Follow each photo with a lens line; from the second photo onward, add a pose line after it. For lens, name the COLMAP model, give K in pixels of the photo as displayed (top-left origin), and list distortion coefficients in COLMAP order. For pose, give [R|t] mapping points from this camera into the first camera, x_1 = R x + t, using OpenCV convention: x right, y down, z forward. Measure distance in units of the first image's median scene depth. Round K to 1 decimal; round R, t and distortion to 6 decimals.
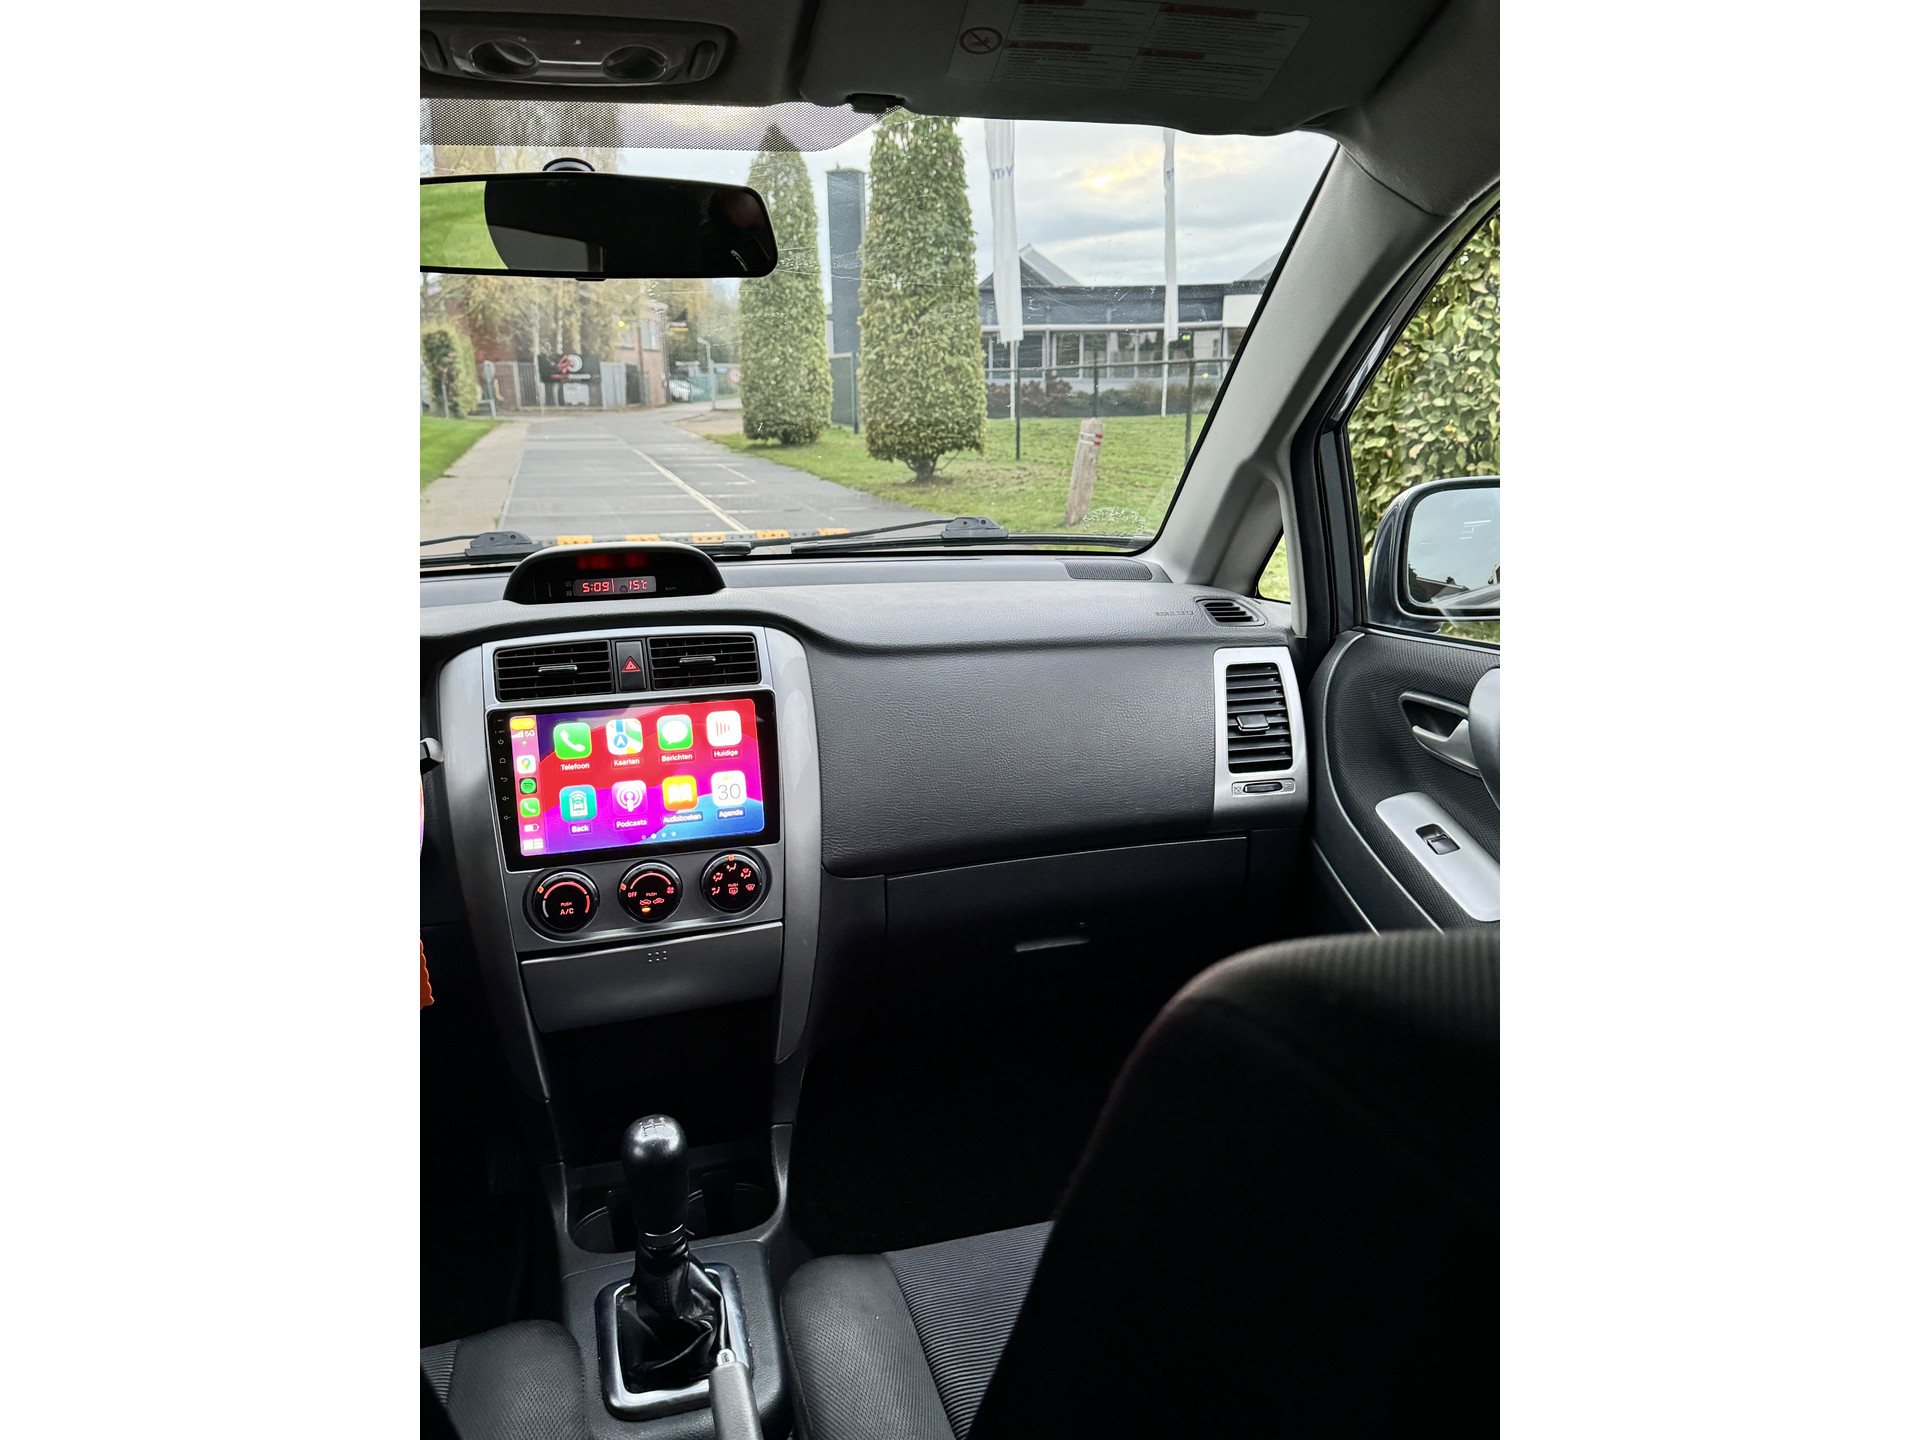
lens RADIAL K [[1403.6, 0, 962.0], [0, 1403.6, 726.1], [0, 0, 1]] dist [0.180329, -0.377967]
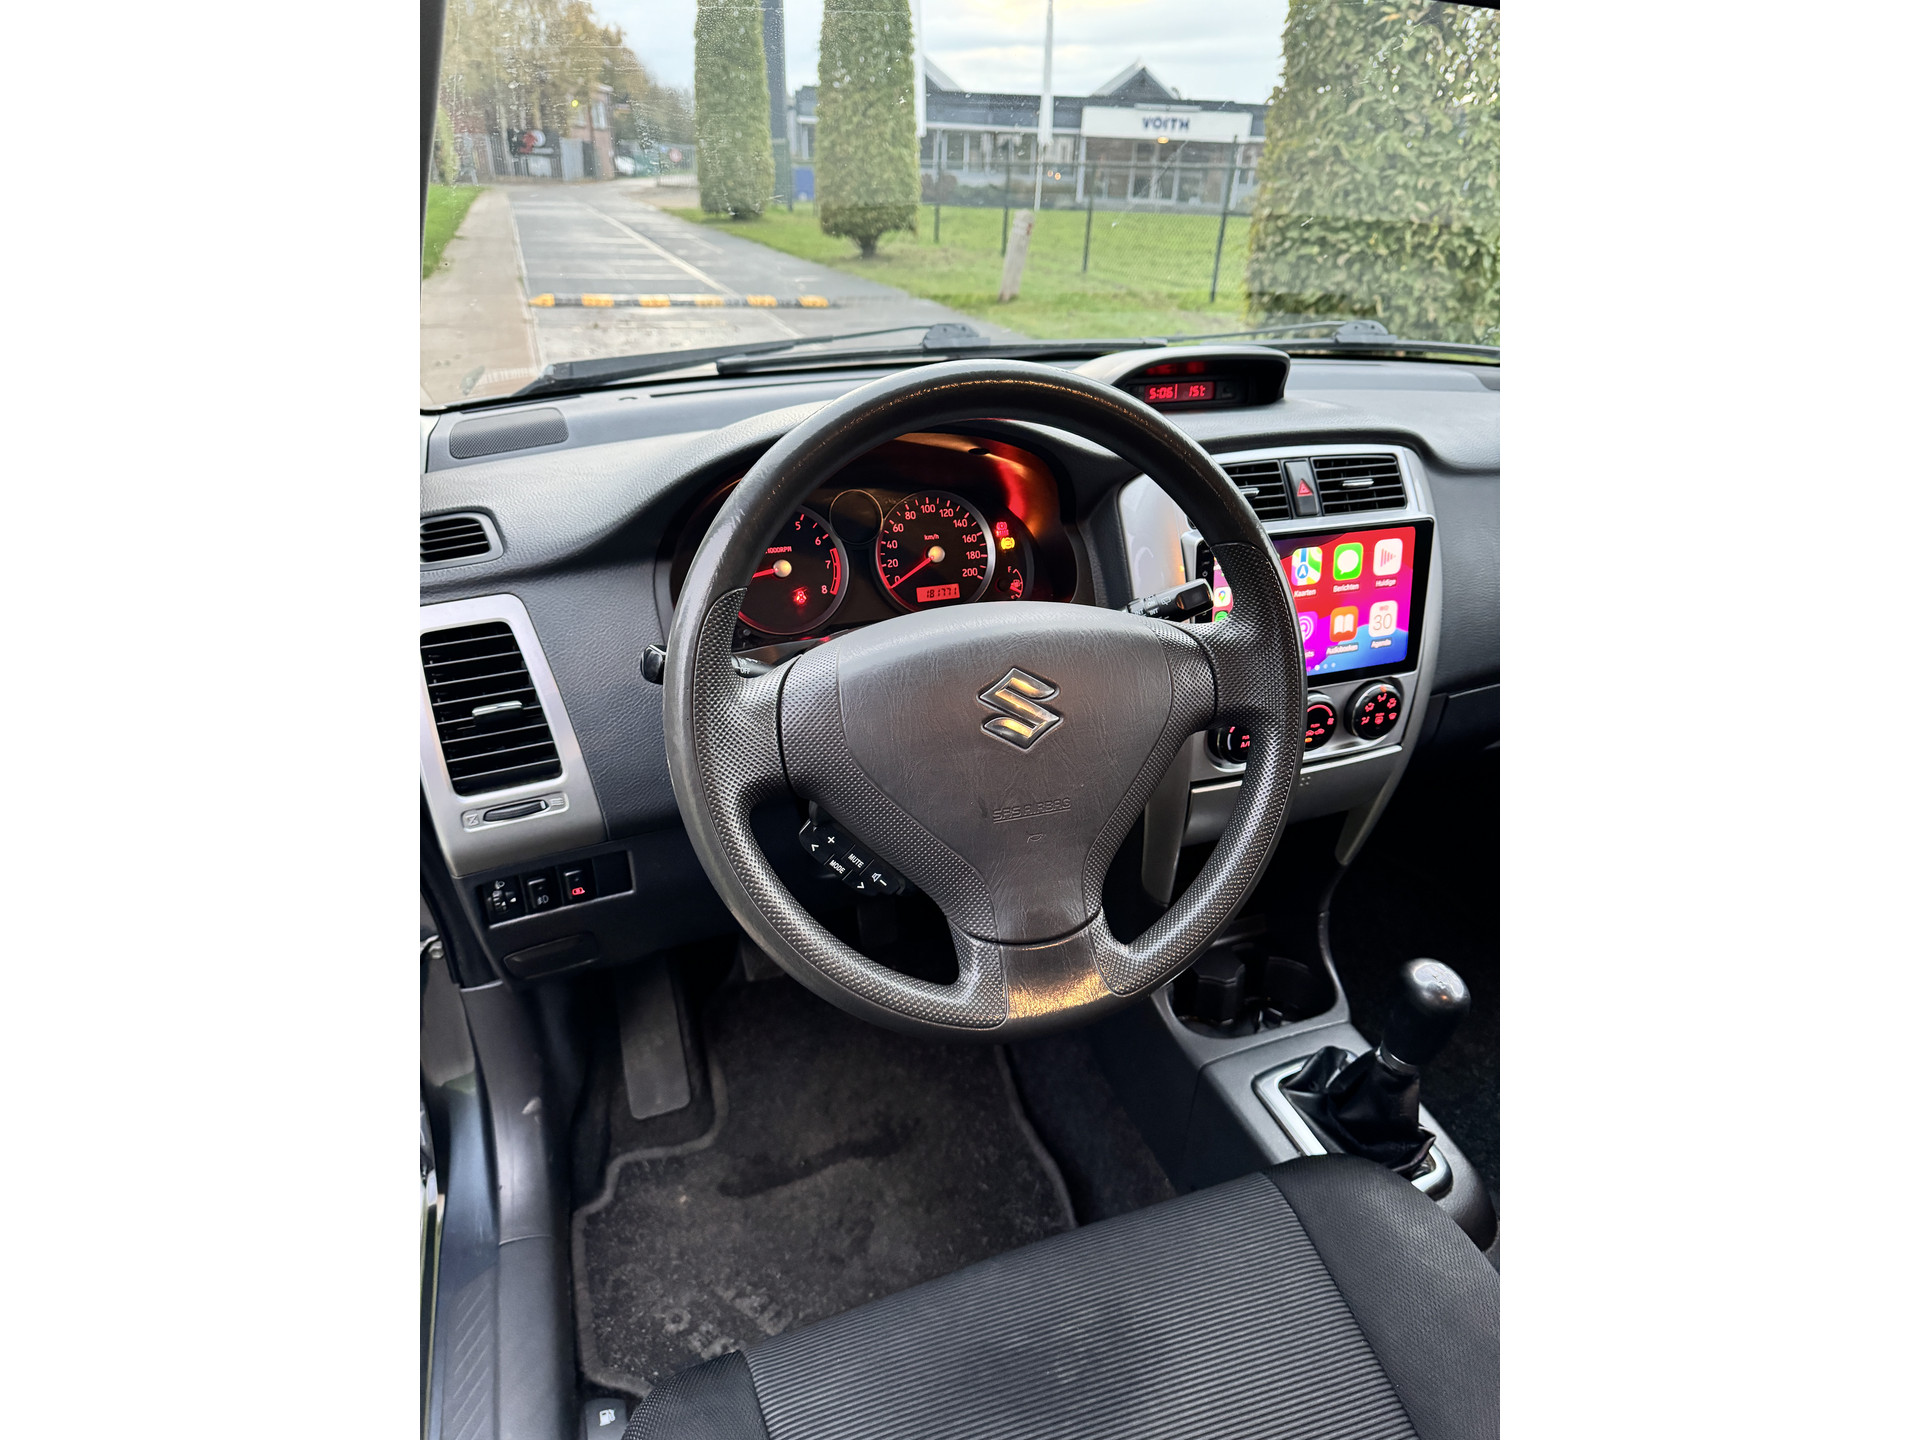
lens RADIAL K [[1055.8, 0, 960.0], [0, 1055.8, 720.0], [0, 0, 1]] dist [-0.002635, -0.011289]
pose [[0.993957, 0.000757, 0.109771, -0.527423], [-0.026832, 0.971320, 0.236257, -0.052052], [-0.106444, -0.237775, 0.965470, 0.295566]]
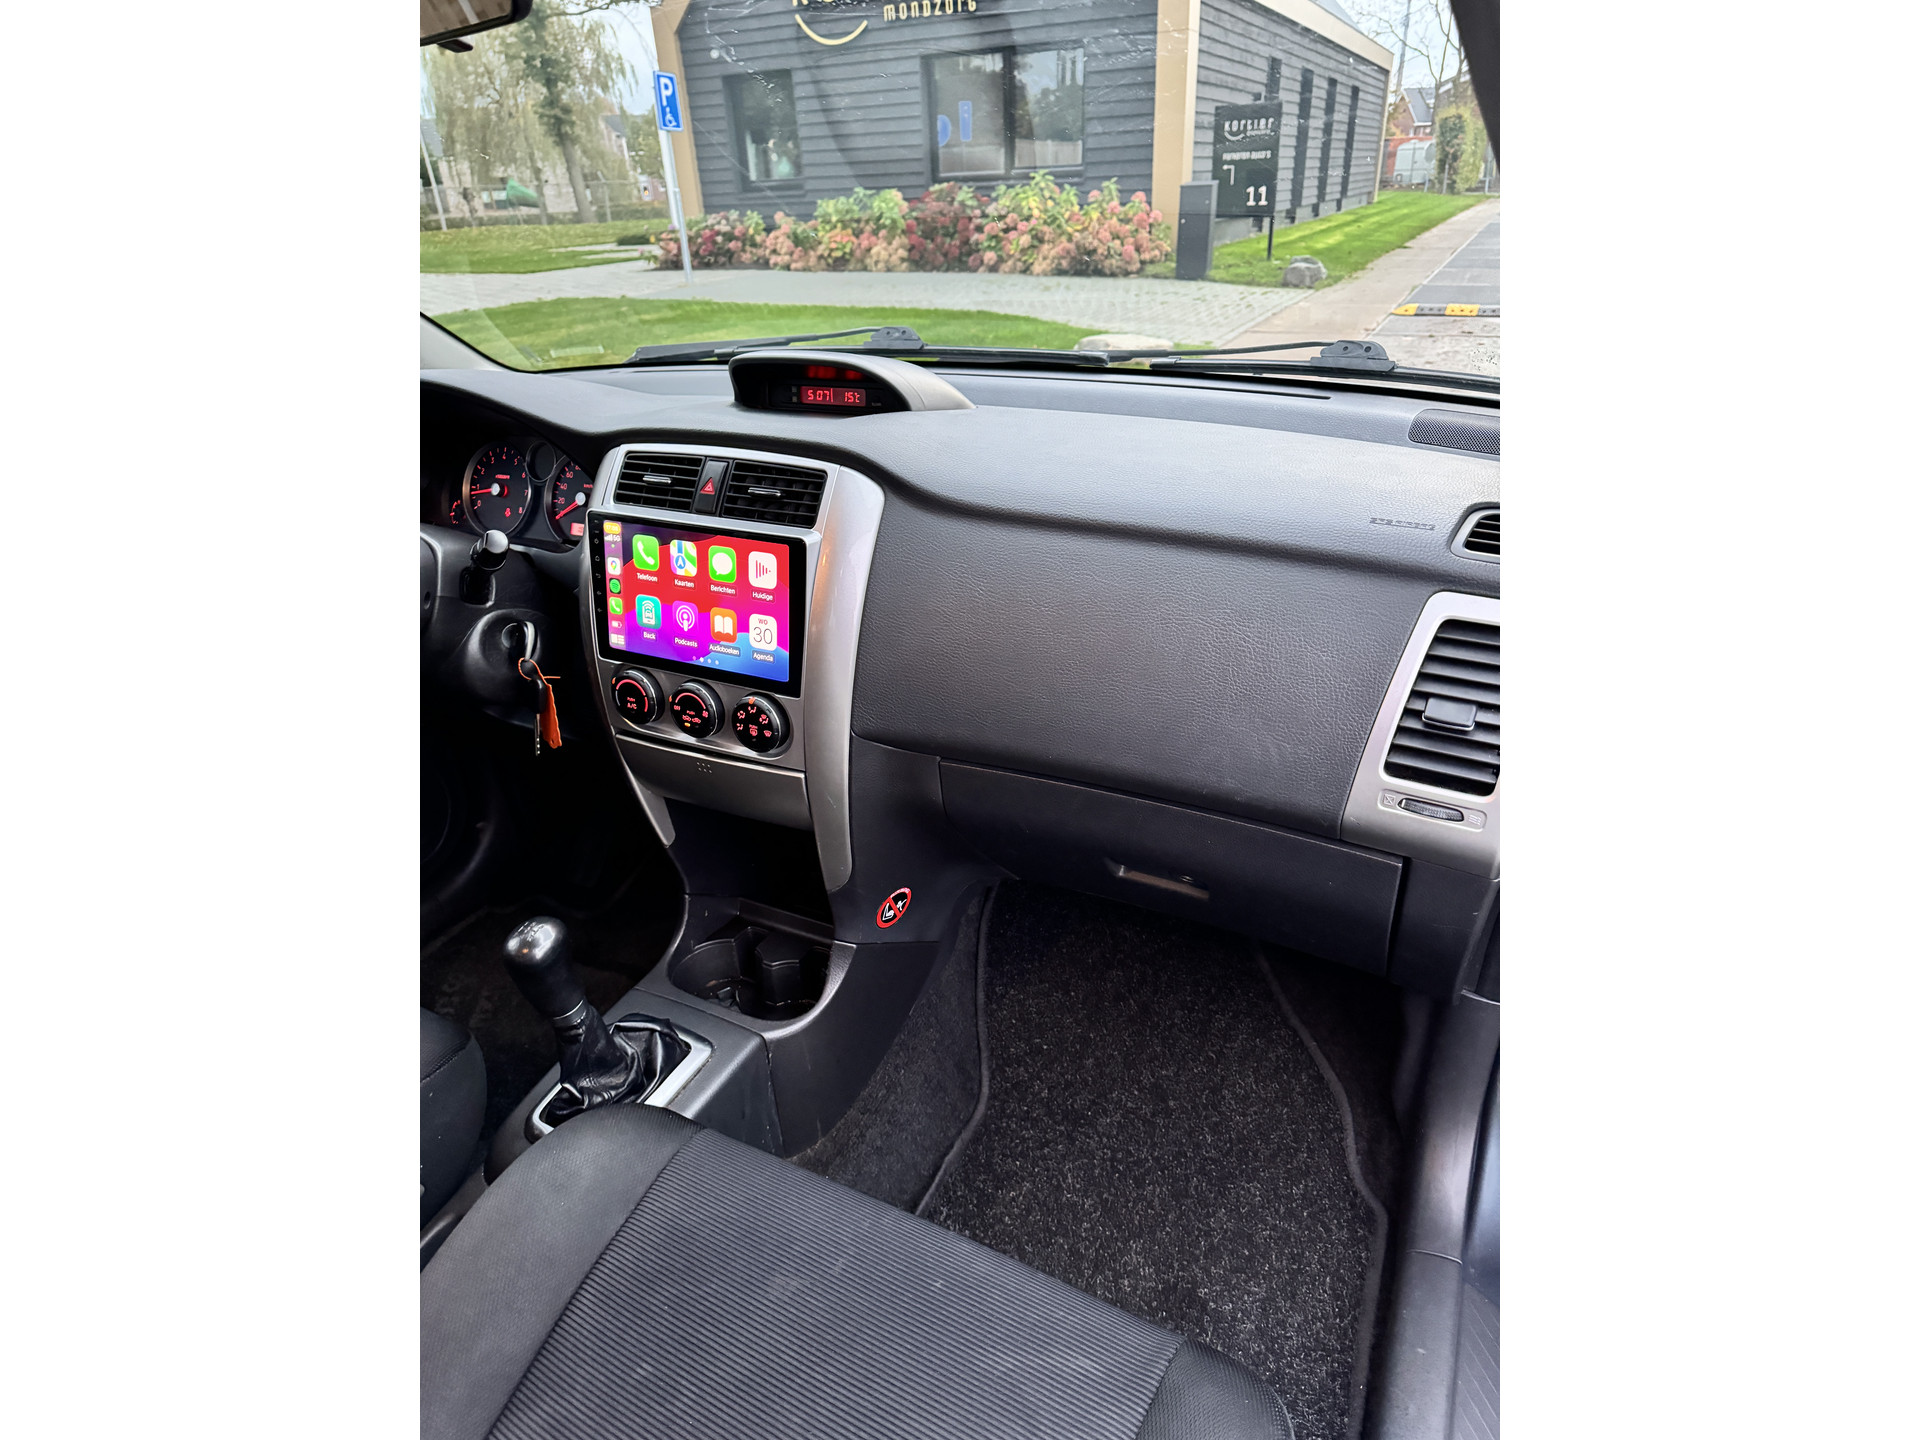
lens RADIAL K [[1022.6, 0, 970.0], [0, 1022.6, 722.6], [0, 0, 1]] dist [0.086438, -0.102910]
pose [[0.735720, 0.304179, -0.605137, 0.380949], [-0.139653, 0.942406, 0.303922, -0.129678], [0.662731, -0.139093, 0.735826, 0.550238]]
